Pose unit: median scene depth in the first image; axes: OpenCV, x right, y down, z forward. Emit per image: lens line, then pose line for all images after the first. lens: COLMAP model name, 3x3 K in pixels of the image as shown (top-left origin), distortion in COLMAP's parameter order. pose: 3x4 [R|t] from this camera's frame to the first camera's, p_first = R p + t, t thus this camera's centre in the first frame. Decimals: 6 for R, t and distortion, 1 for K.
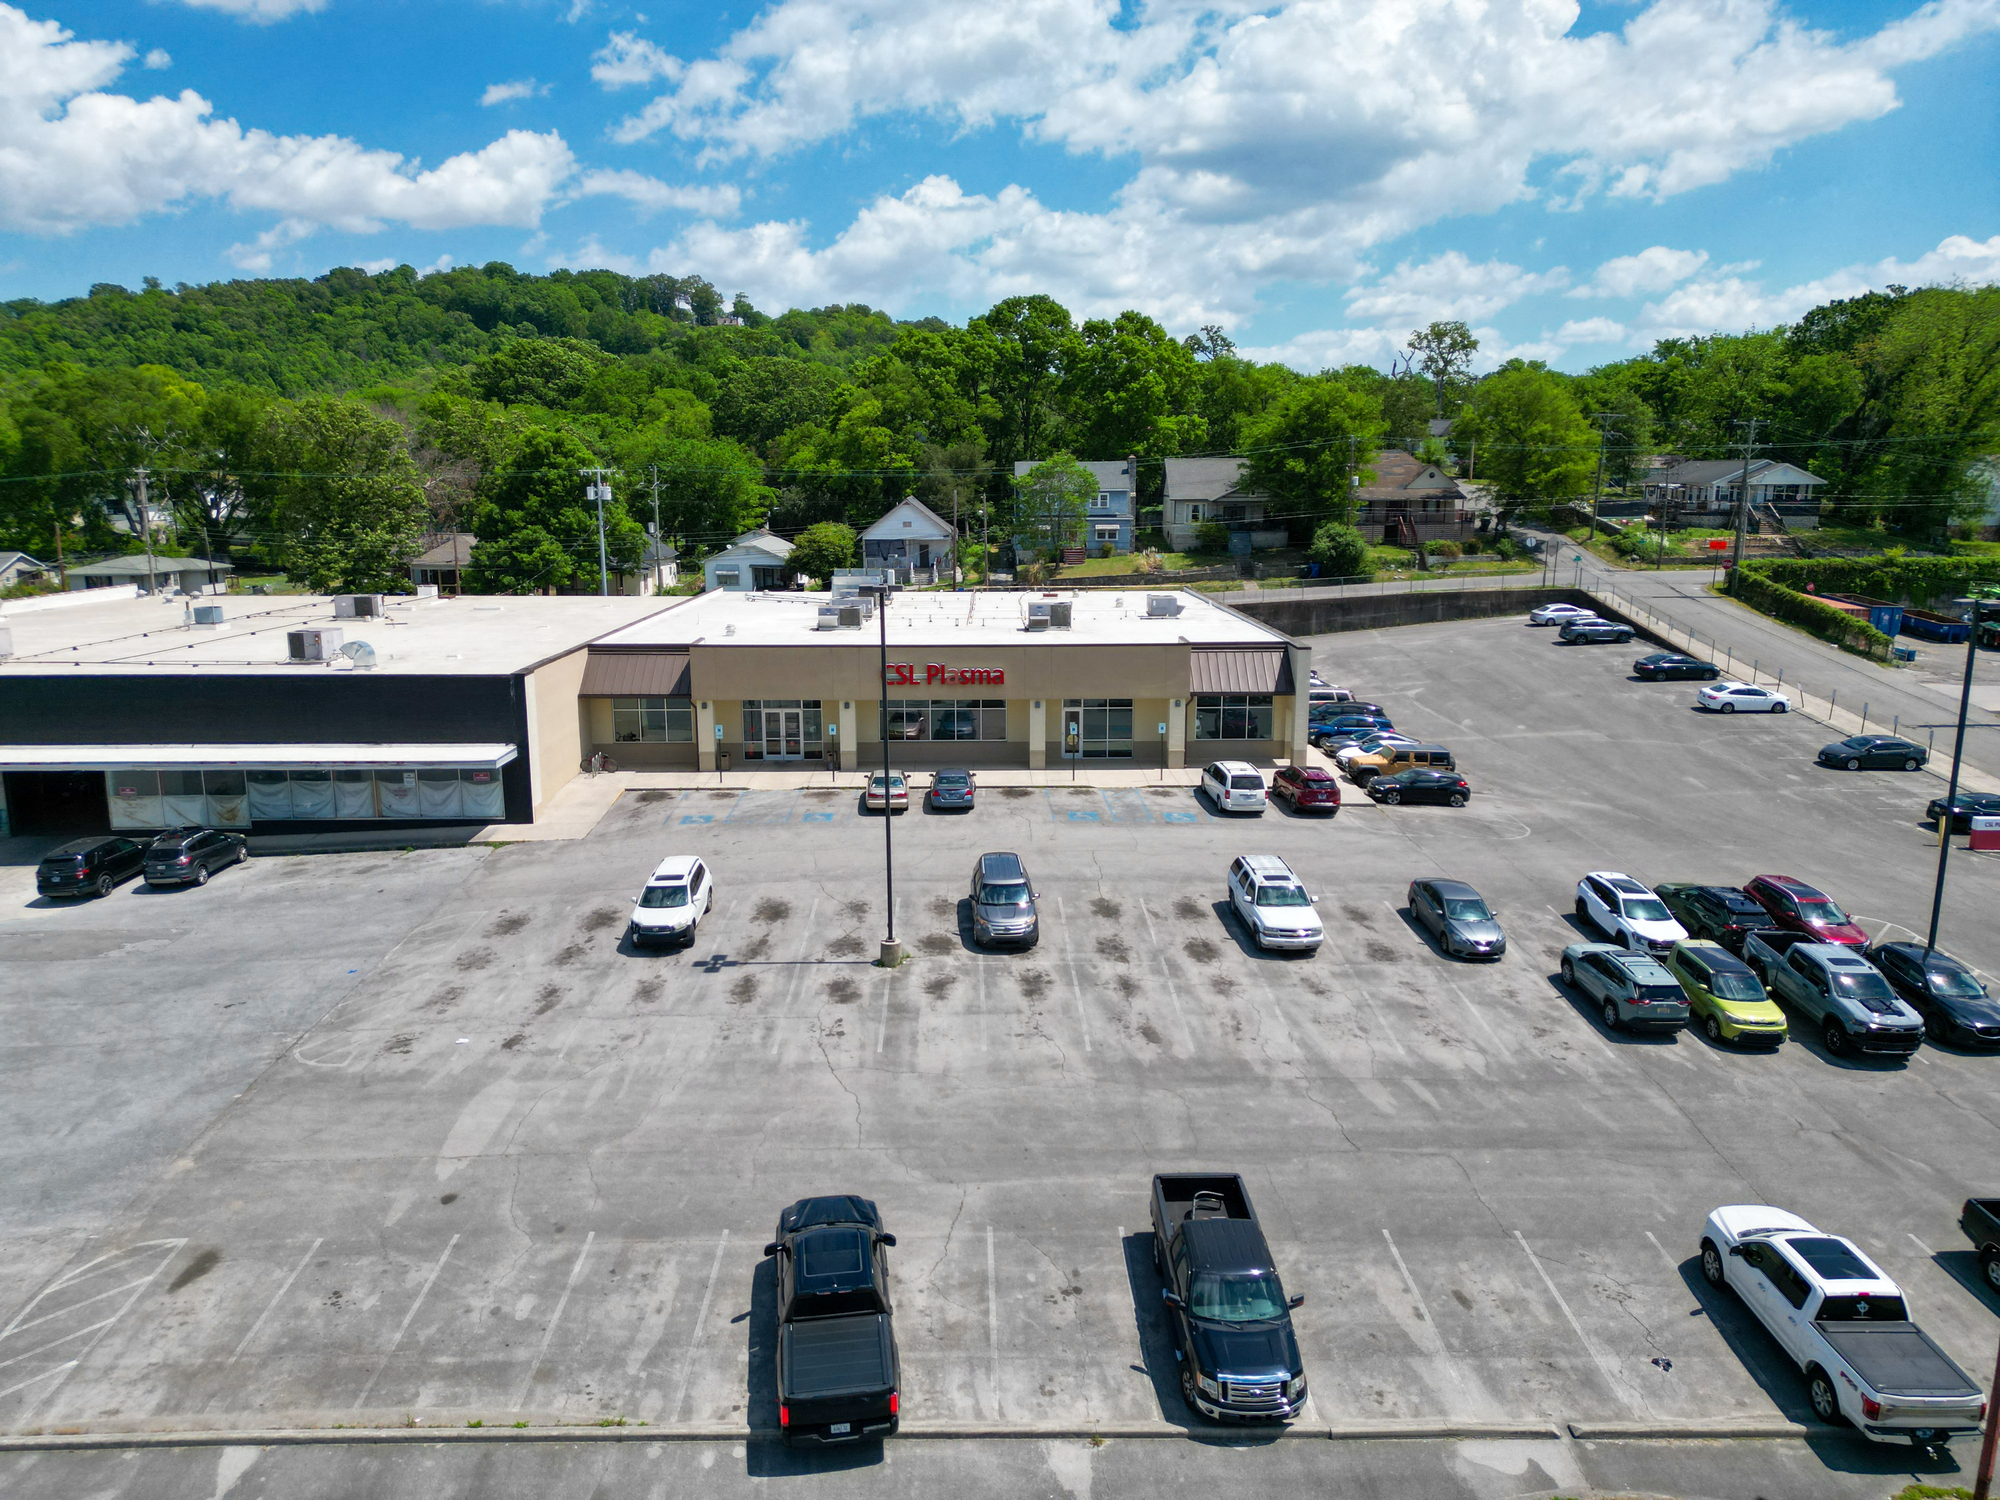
lens RADIAL K [[1397.1, 0, 1001.2], [0, 1397.1, 759.4], [0, 0, 1]] dist [0.085815, -0.083954]
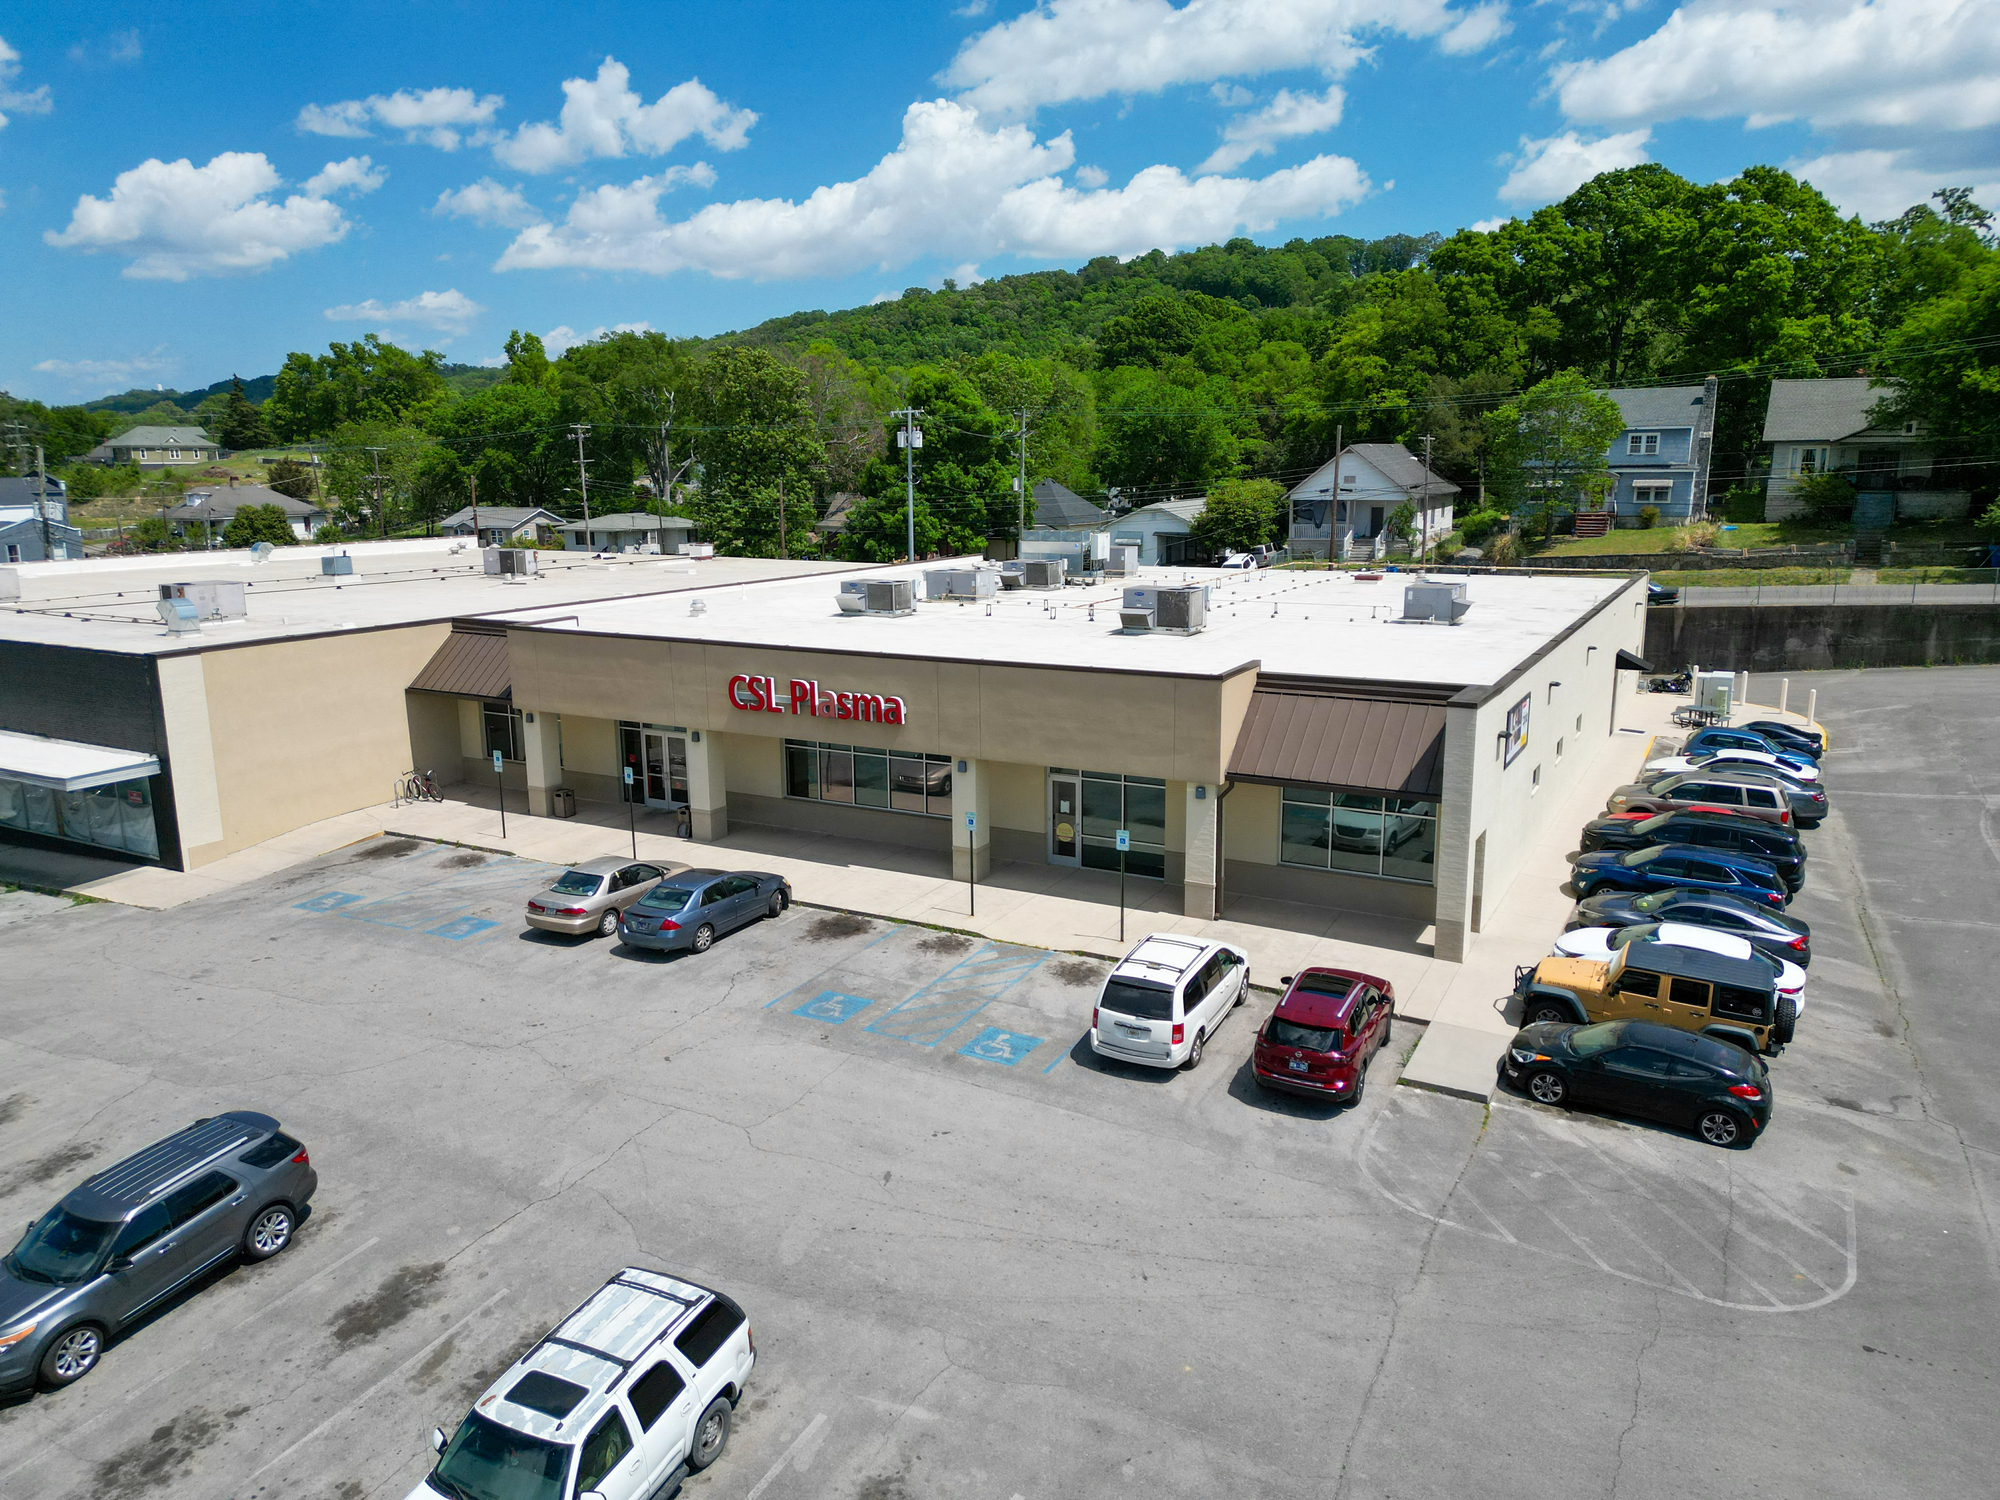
lens RADIAL K [[1409.7, 0, 998.9], [0, 1409.7, 735.0], [0, 0, 1]] dist [0.085663, -0.091284]
pose [[0.867085, 0.091097, -0.489761, 0.154013], [-0.092144, 0.995502, 0.022031, -0.032259], [0.489565, 0.026026, 0.871578, 0.253914]]
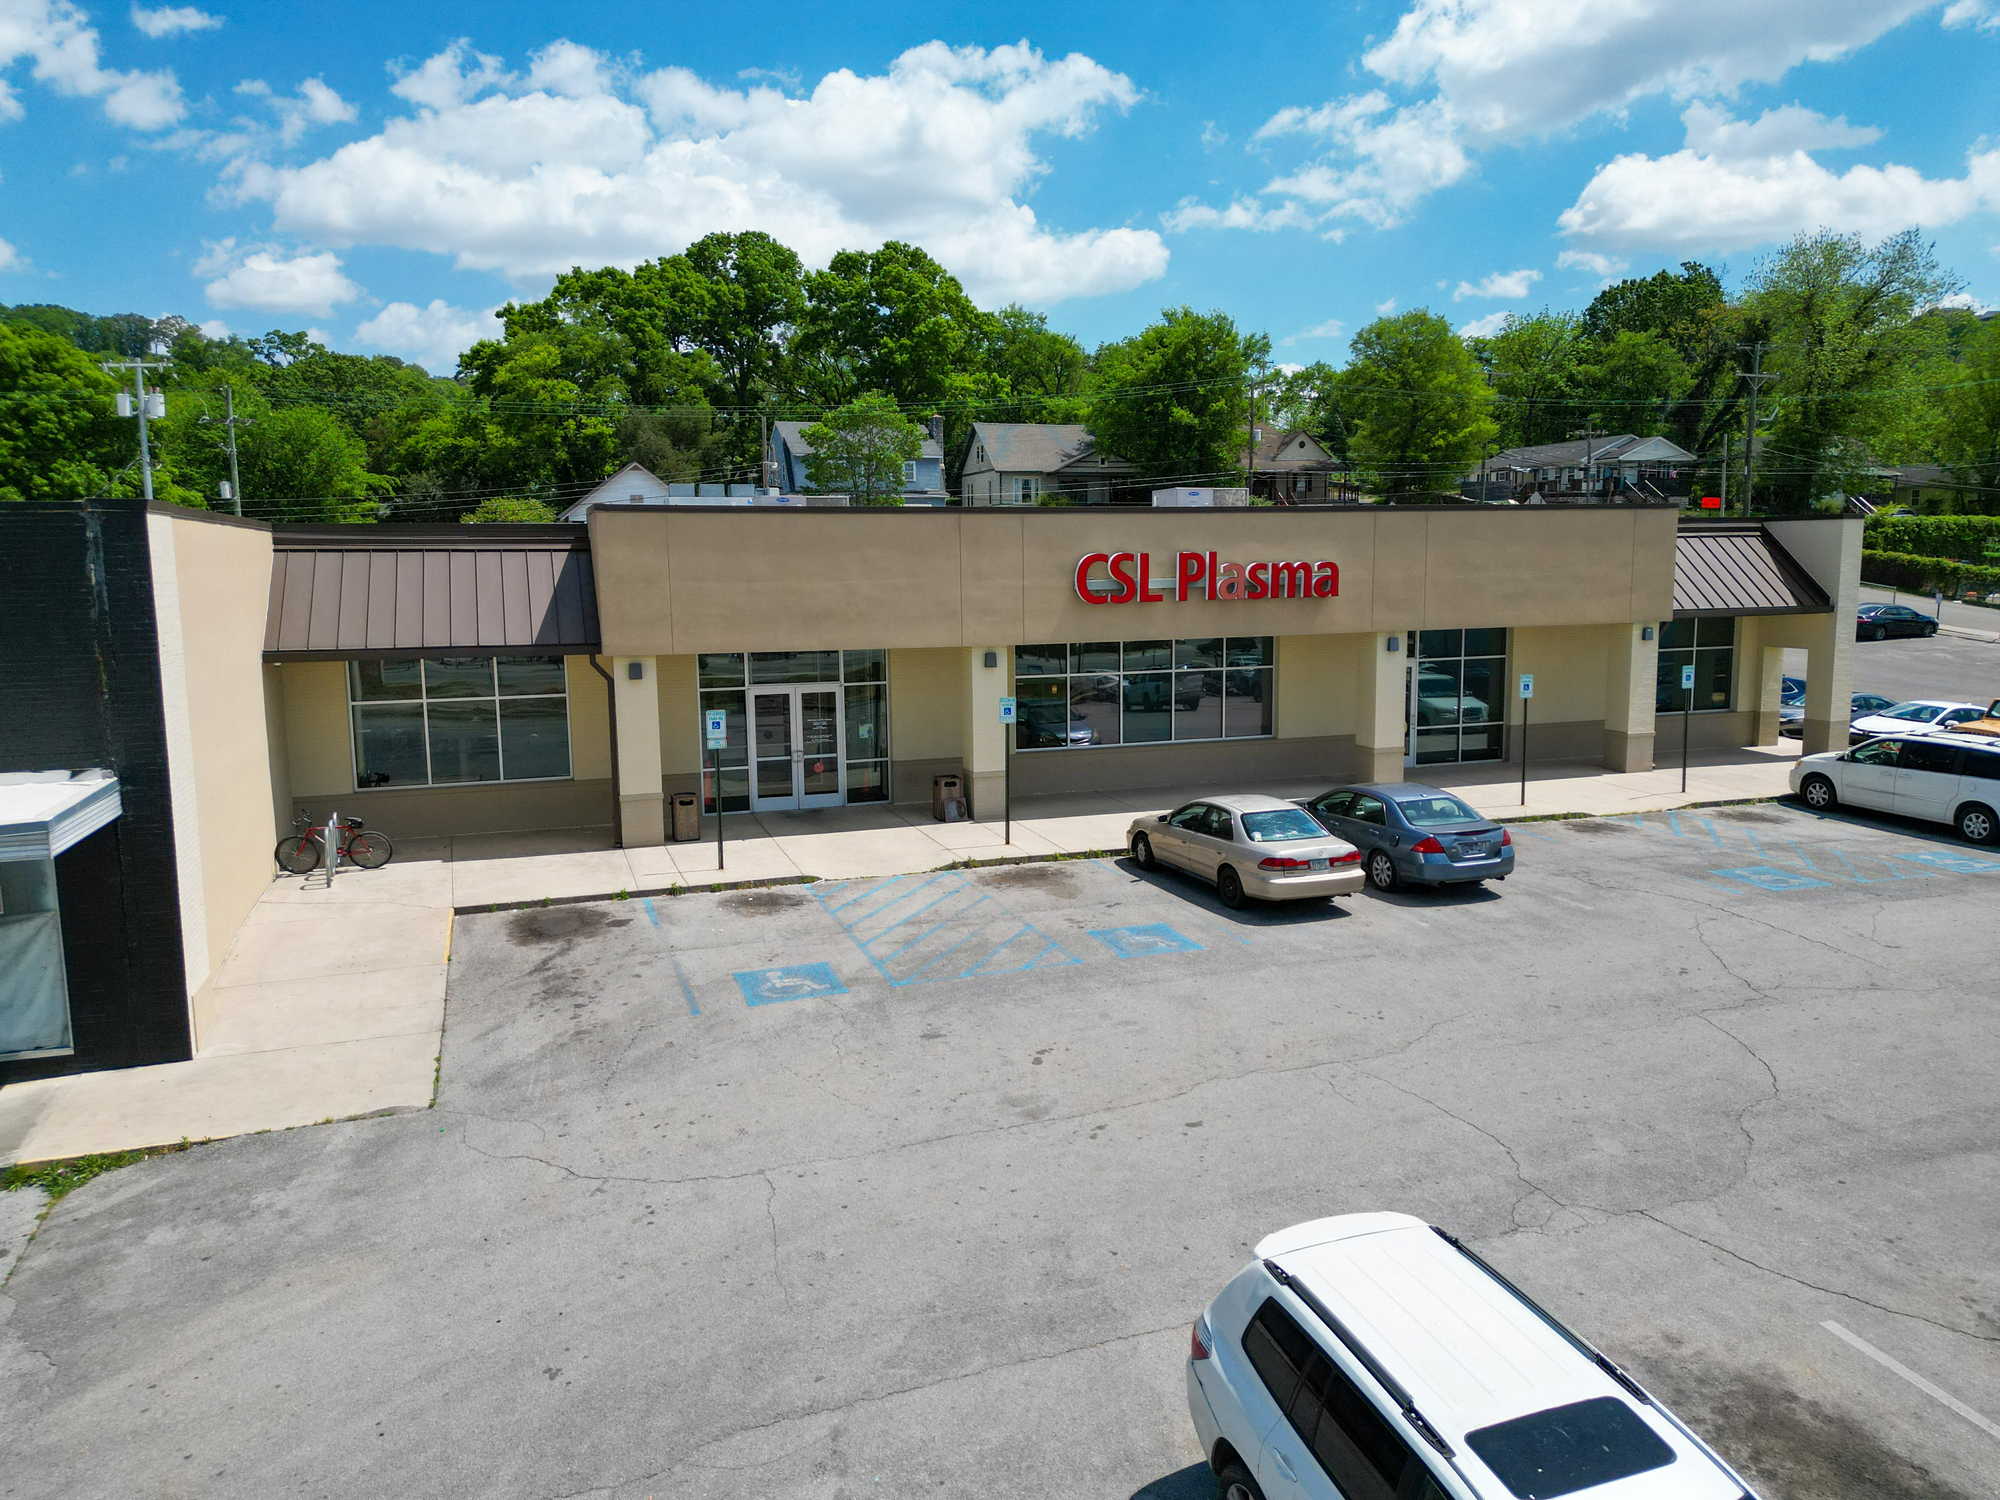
lens RADIAL K [[1409.7, 0, 998.9], [0, 1409.7, 735.0], [0, 0, 1]] dist [0.085663, -0.091284]
pose [[0.951892, -0.047551, 0.302721, -0.115199], [0.070581, 0.995347, -0.065590, 0.005276], [-0.298194, 0.083801, 0.950819, 0.297971]]
